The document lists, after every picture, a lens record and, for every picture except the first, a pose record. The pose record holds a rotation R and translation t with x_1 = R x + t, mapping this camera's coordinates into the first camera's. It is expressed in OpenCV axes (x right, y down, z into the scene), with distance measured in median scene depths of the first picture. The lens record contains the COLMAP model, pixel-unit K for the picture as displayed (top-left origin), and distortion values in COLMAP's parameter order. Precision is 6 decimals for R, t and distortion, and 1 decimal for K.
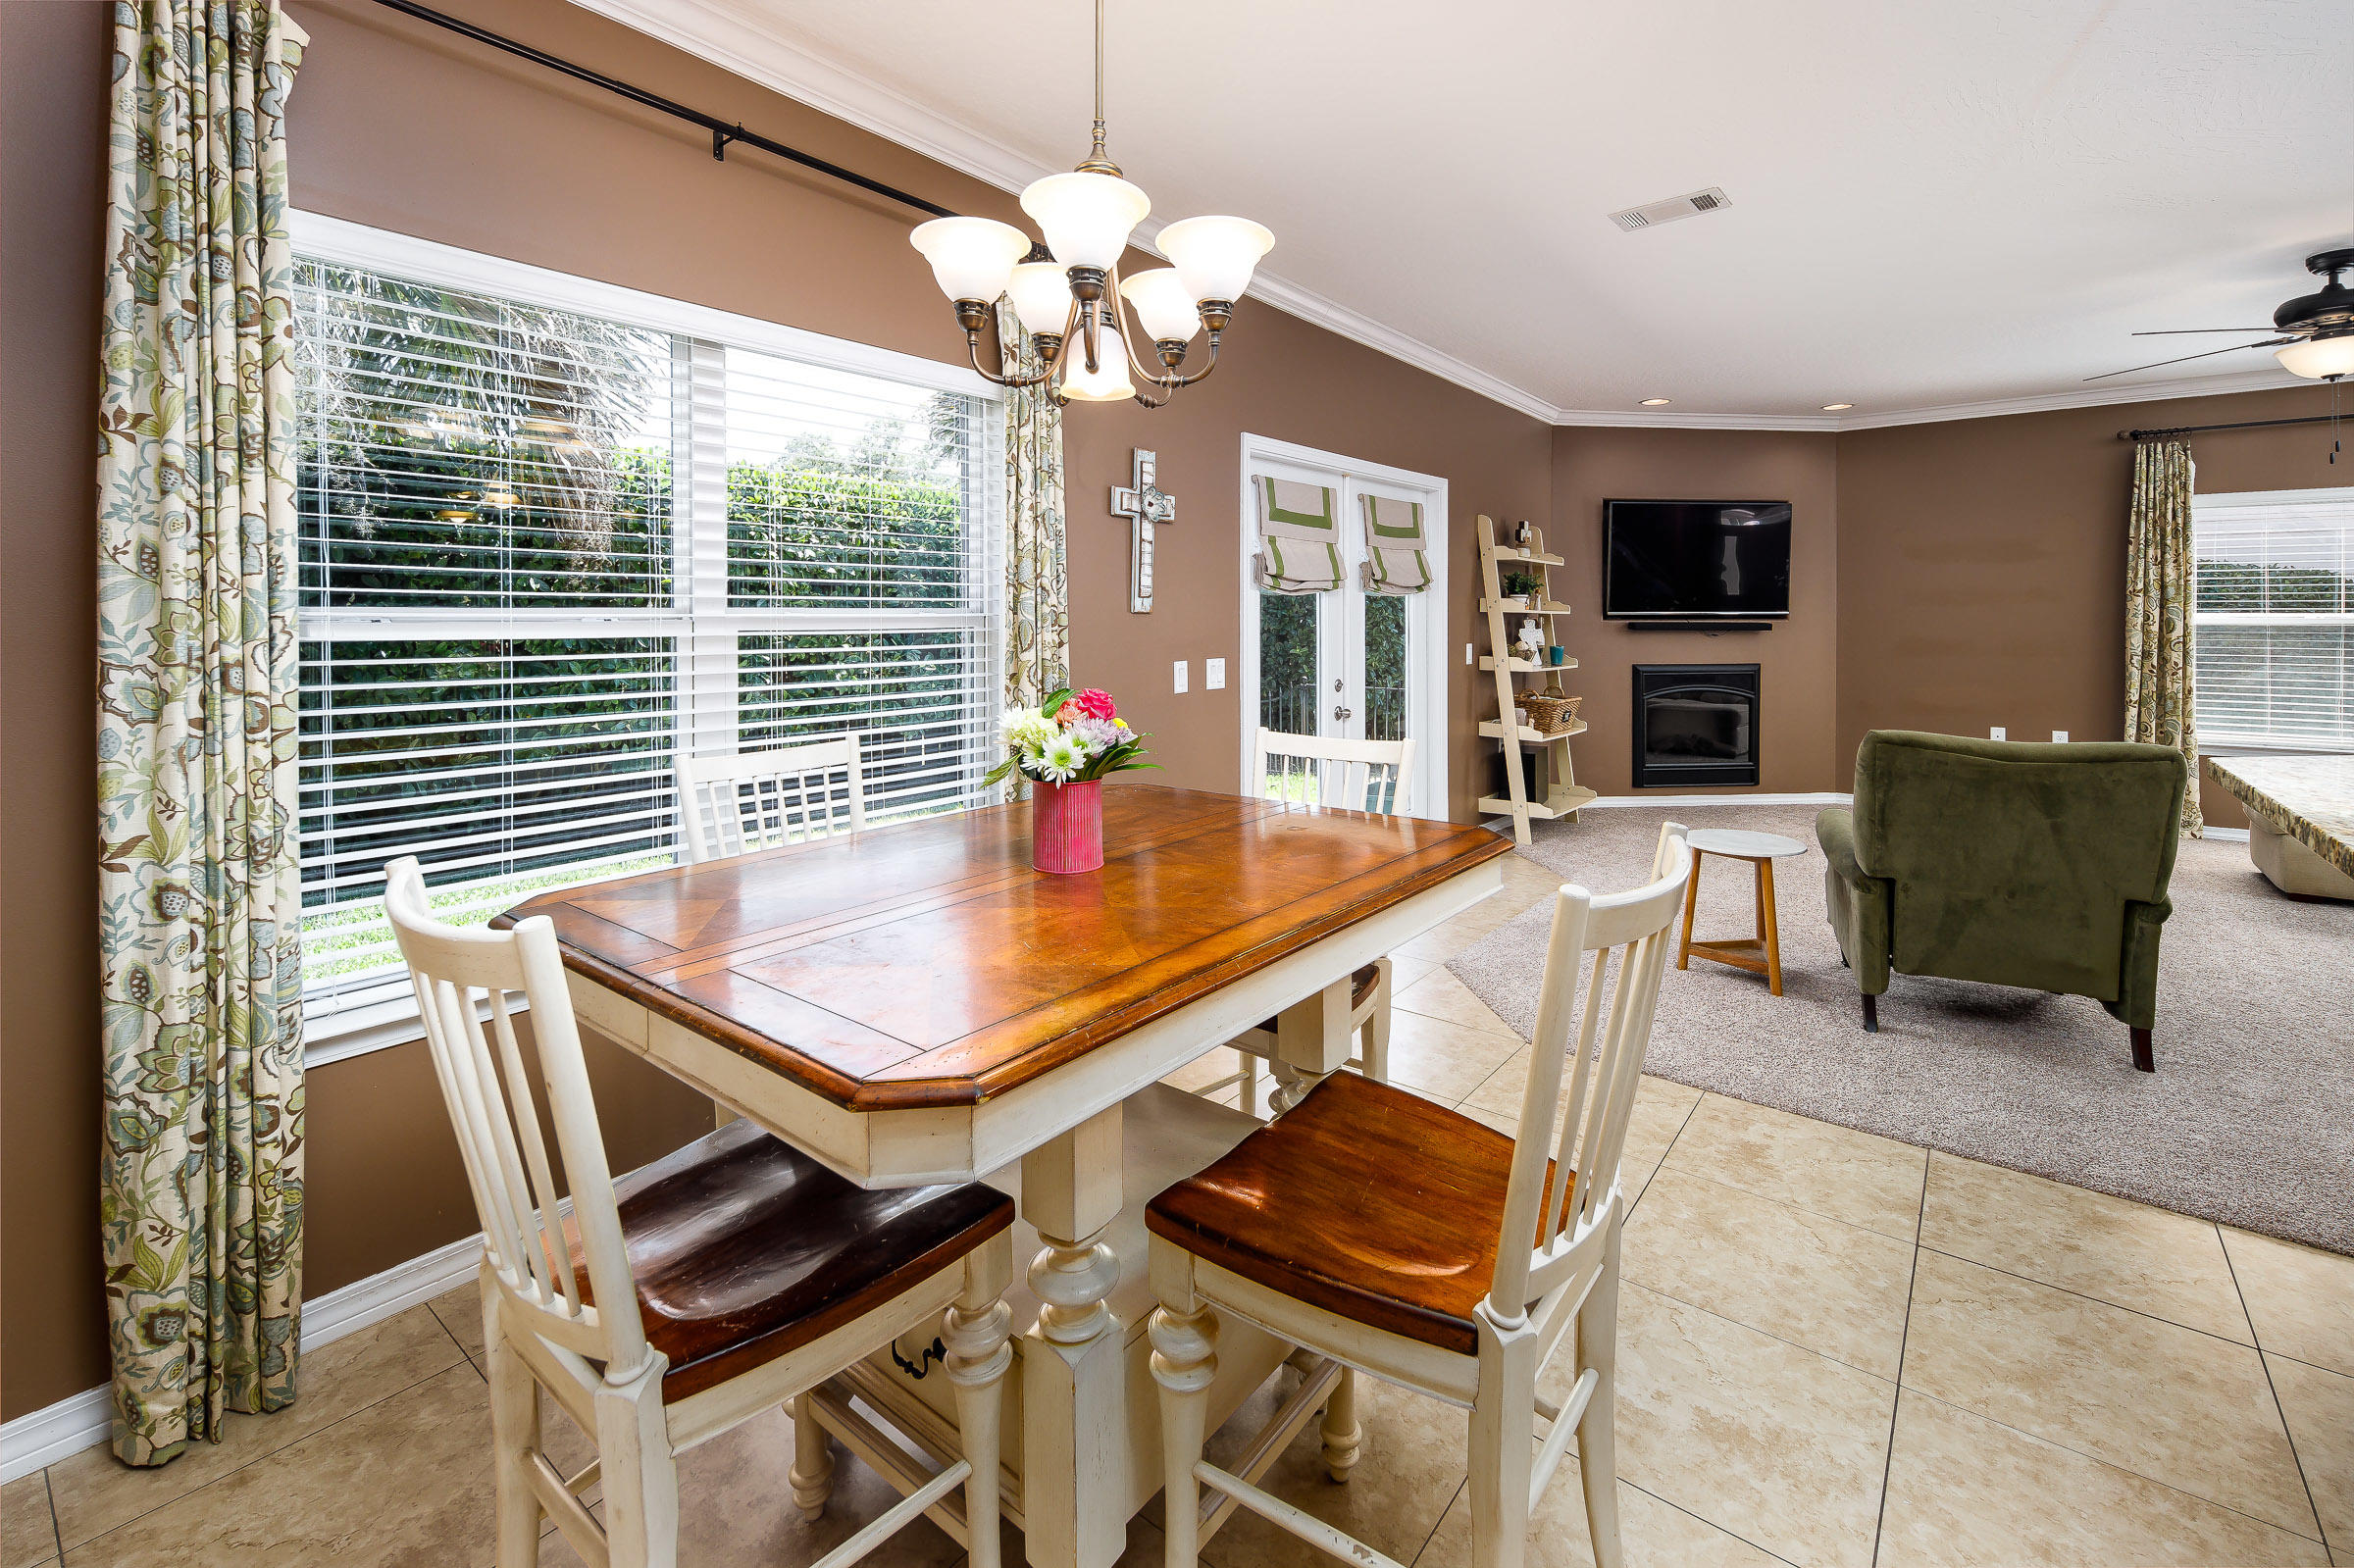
lens RADIAL K [[1023.9, 0, 1172.9], [0, 1023.9, 627.3], [0, 0, 1]] dist [0.000094, 0.000020]
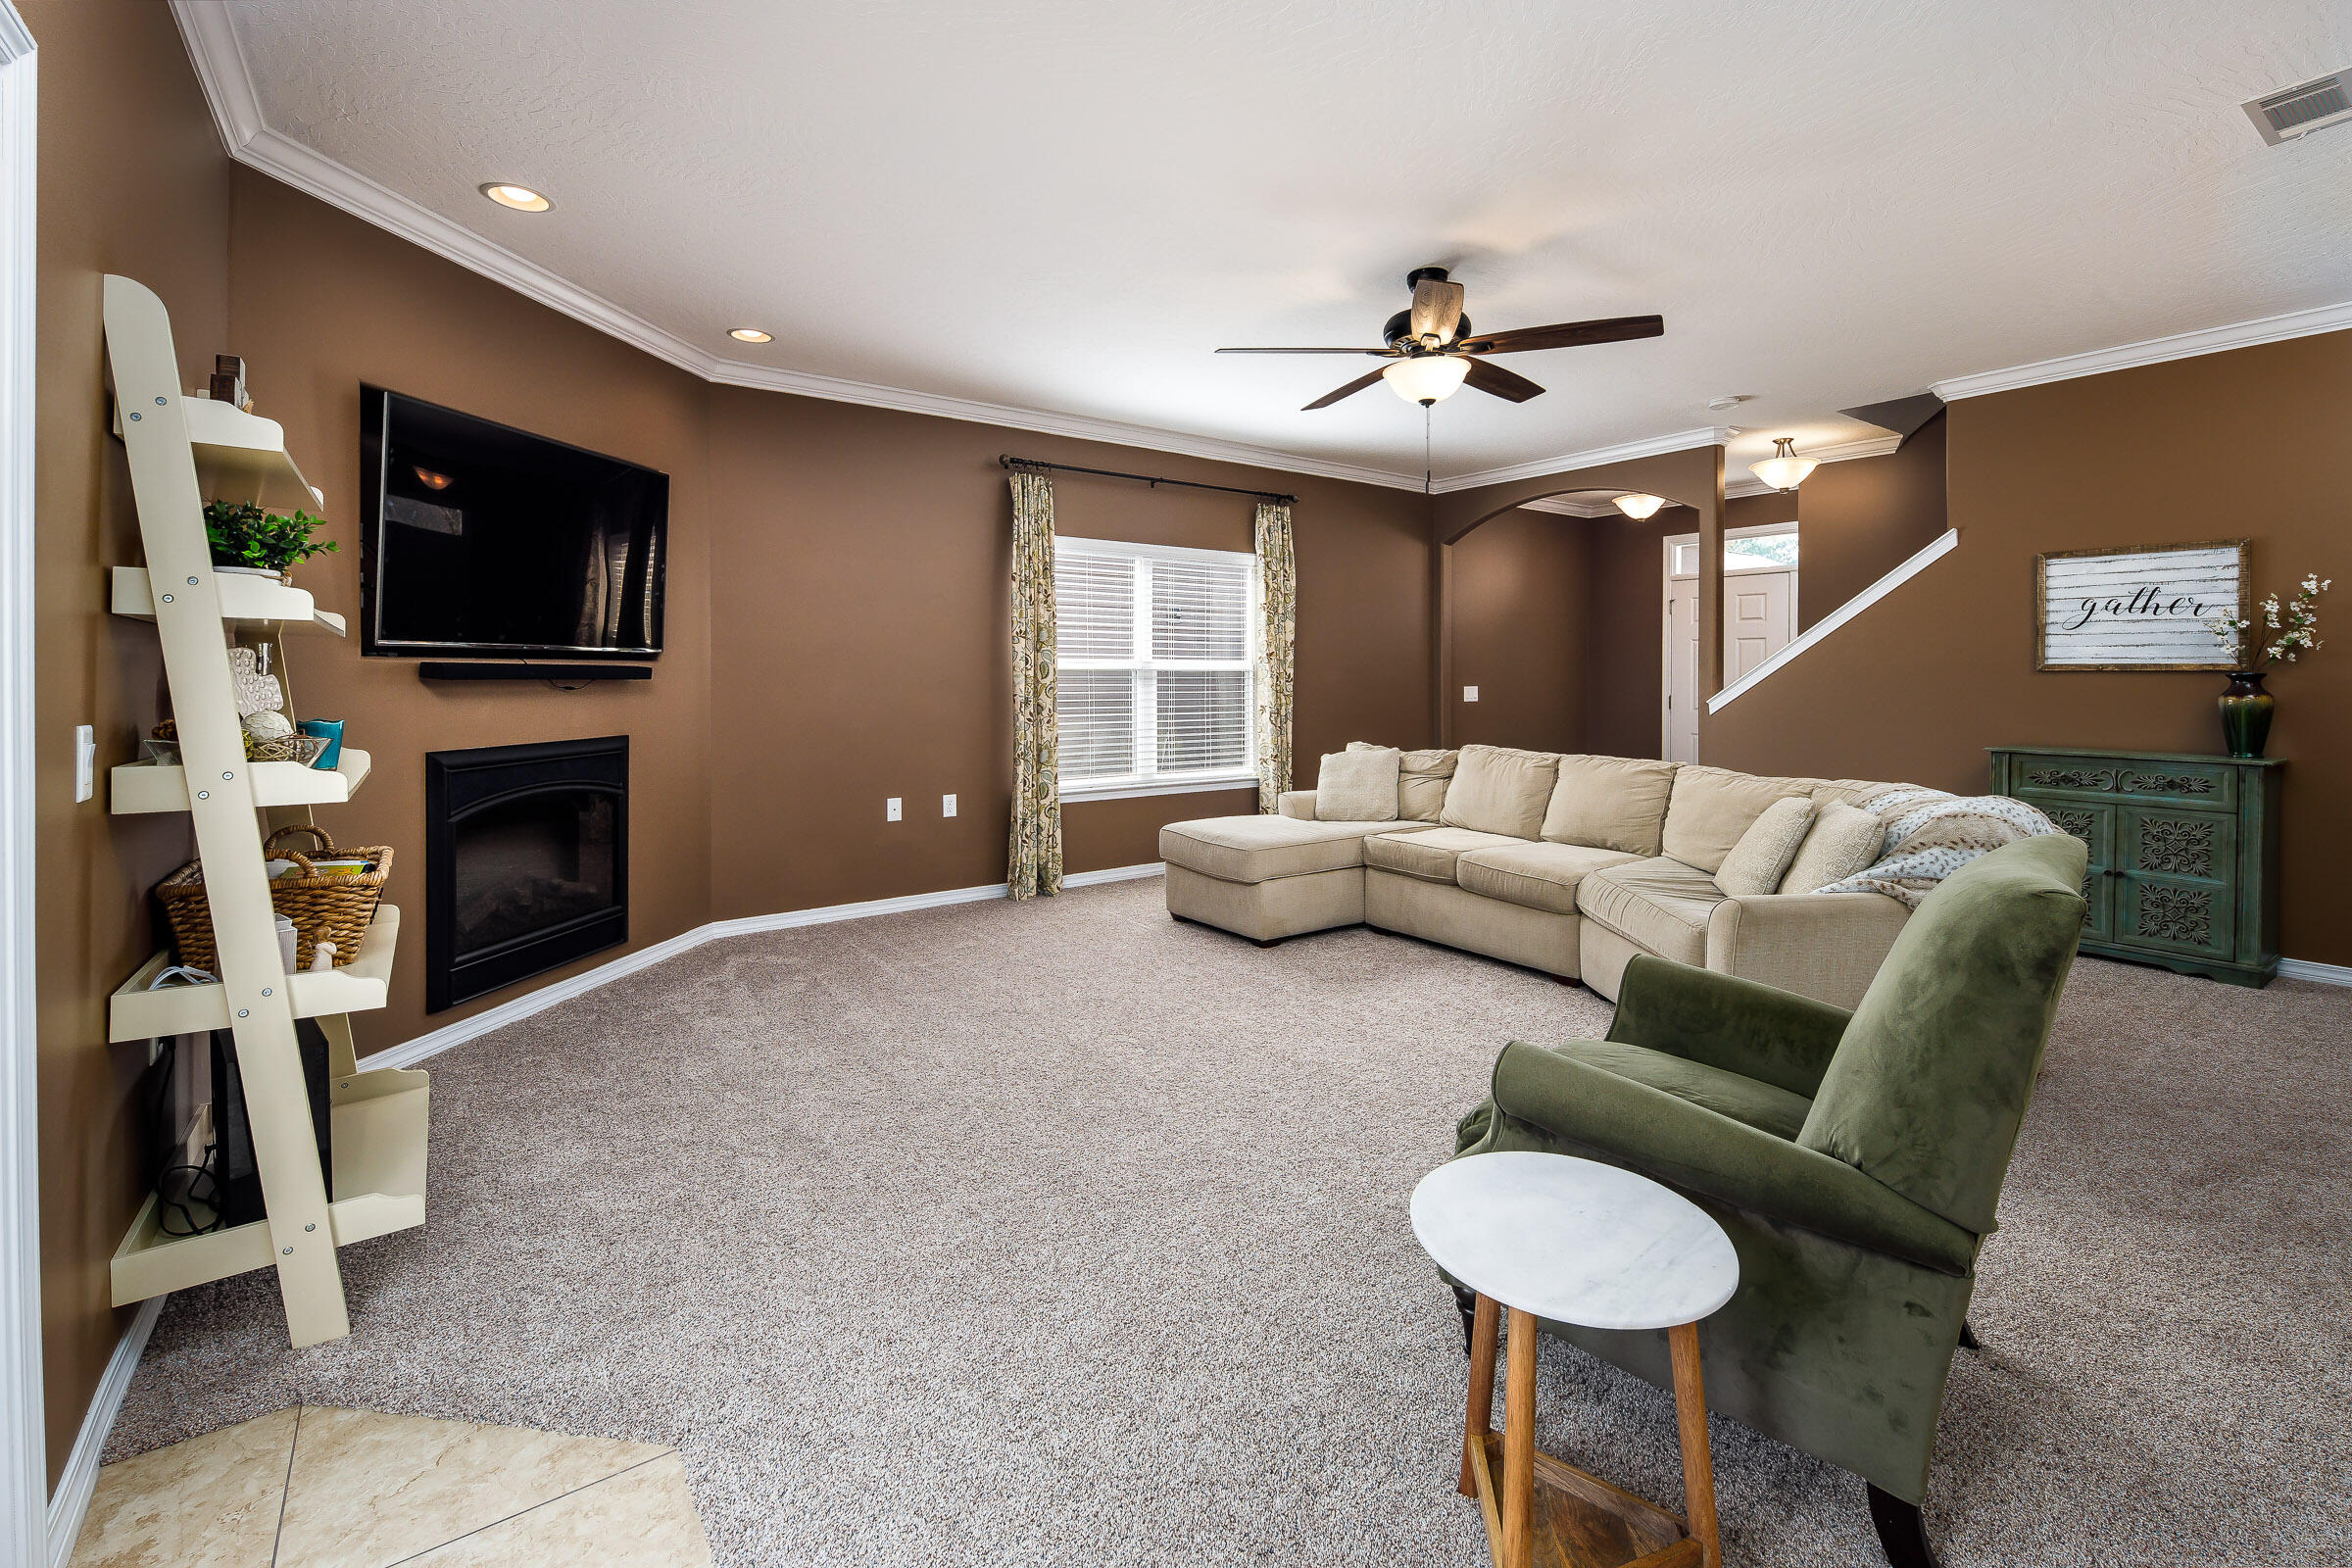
lens RADIAL K [[1021.6, 0, 1182.8], [0, 1021.6, 674.4], [0, 0, 1]] dist [-0.002854, -0.000508]
pose [[0.260588, -0.000494, 0.965450, 0.100876], [0.006975, 0.999975, -0.001371, 0.004354], [-0.965425, 0.007091, 0.260585, 0.628976]]
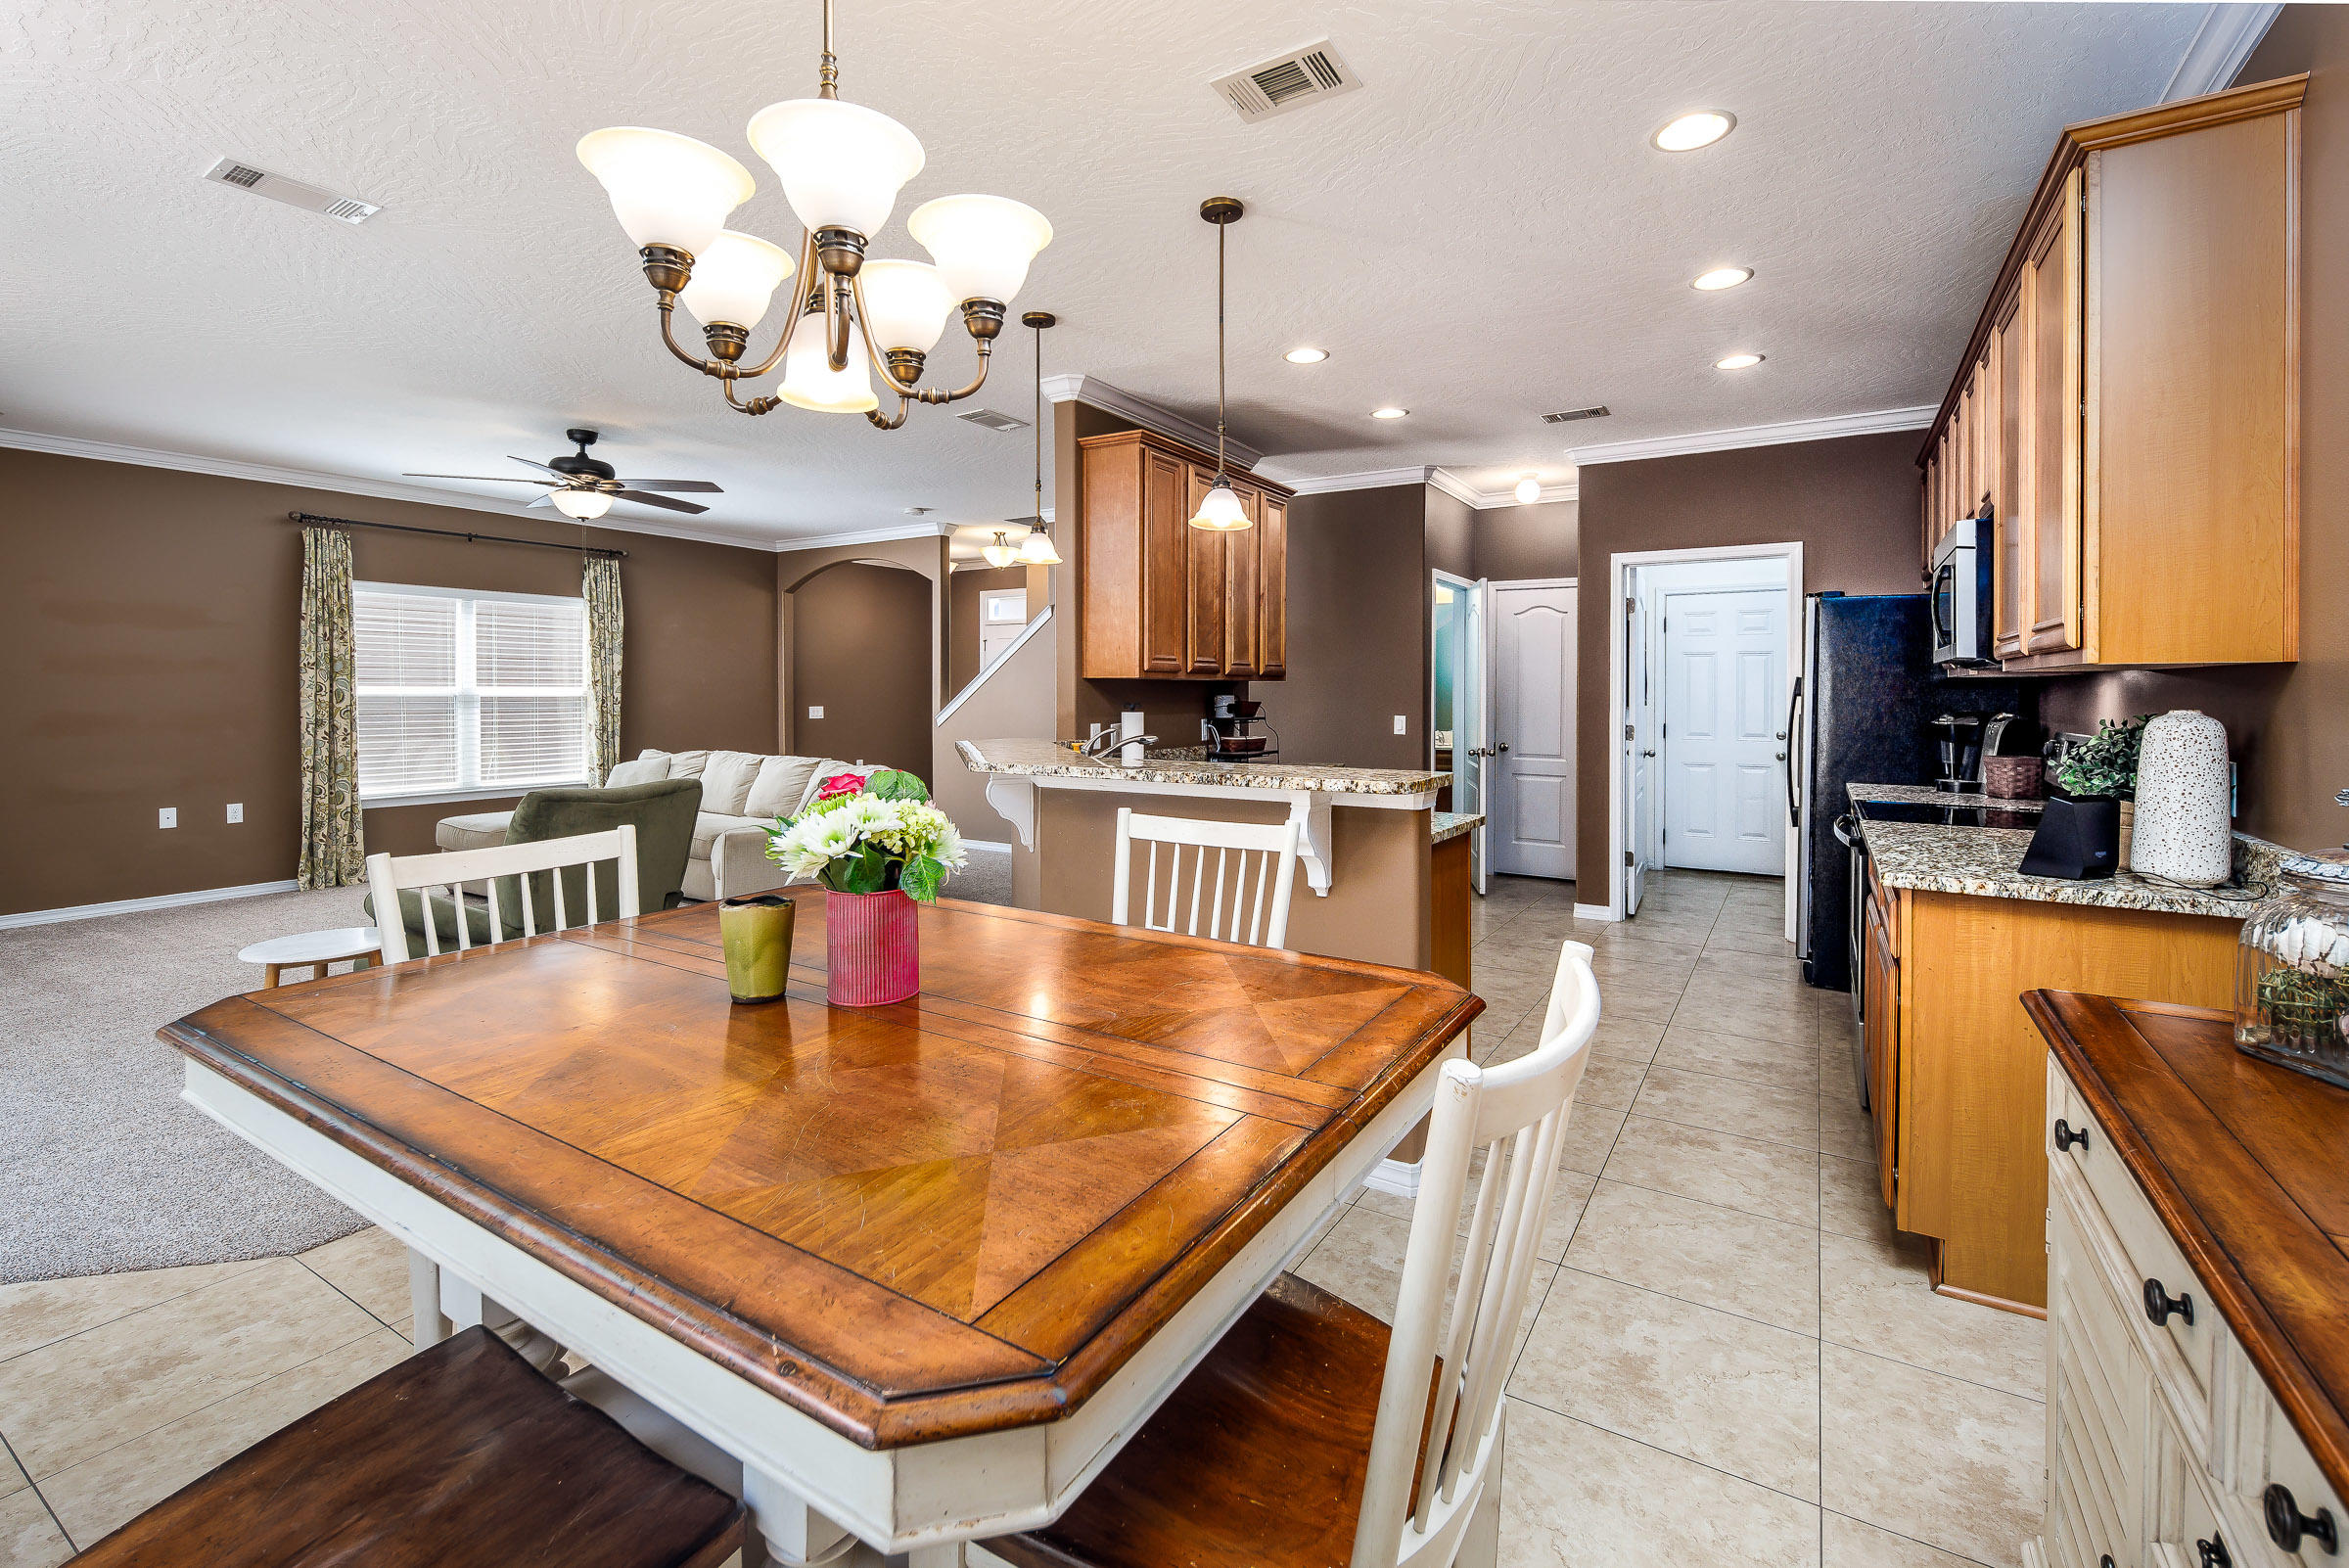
lens RADIAL K [[1022.7, 0, 1180.0], [0, 1022.7, 701.9], [0, 0, 1]] dist [-0.001546, -0.000505]
pose [[-0.121833, -0.008611, 0.992513, -0.237340], [0.008372, 0.999918, 0.009703, 0.001603], [-0.992515, 0.009491, -0.121751, 0.227073]]
